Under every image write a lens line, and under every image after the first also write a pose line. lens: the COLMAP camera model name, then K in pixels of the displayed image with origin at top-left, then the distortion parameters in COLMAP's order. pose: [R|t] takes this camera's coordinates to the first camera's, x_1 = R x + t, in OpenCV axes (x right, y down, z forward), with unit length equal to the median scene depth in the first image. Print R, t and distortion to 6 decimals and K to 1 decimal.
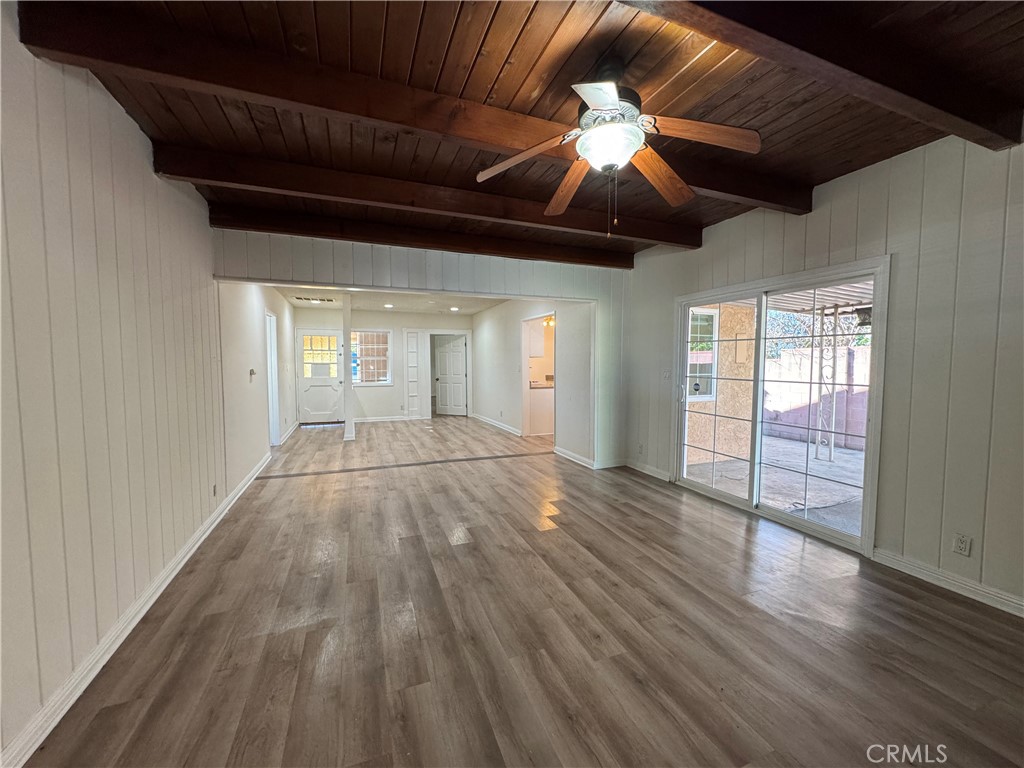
lens RADIAL K [[406.6, 0, 513.0], [0, 406.6, 381.6], [0, 0, 1]] dist [-0.005006, 0.000294]
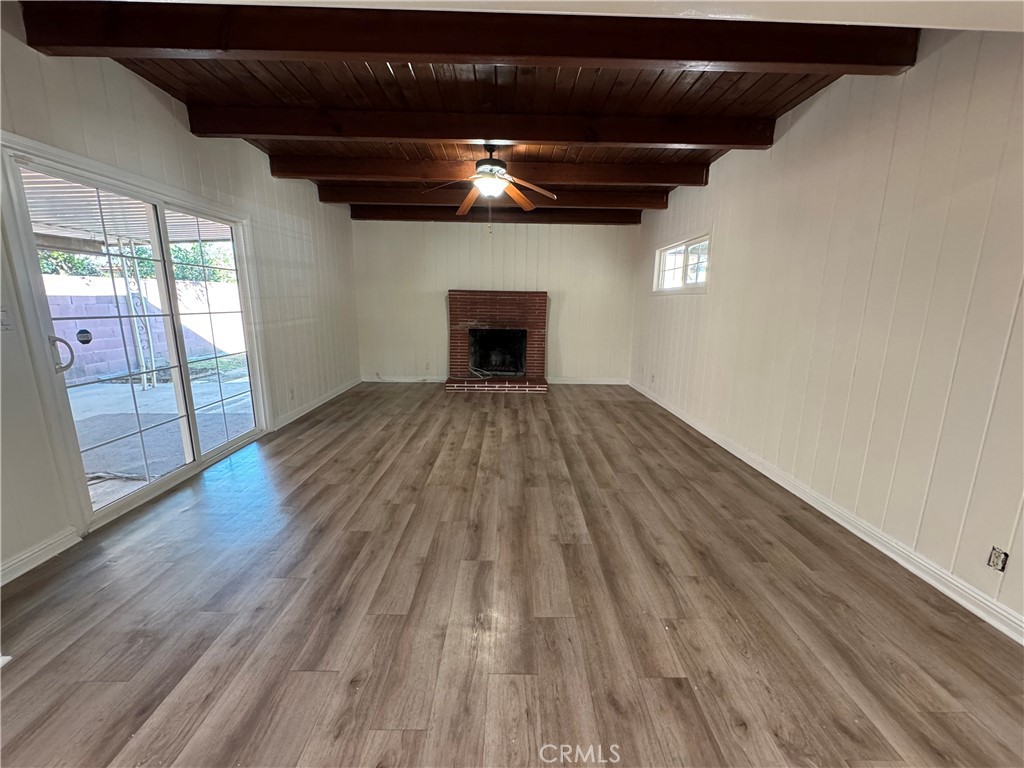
lens RADIAL K [[406.6, 0, 512.7], [0, 406.6, 383.0], [0, 0, 1]] dist [-0.005006, 0.000294]
pose [[-0.936906, -0.079816, 0.340348, -0.427725], [0.006920, 0.969161, 0.246332, -0.088060], [-0.349513, 0.233145, -0.907460, 2.084917]]
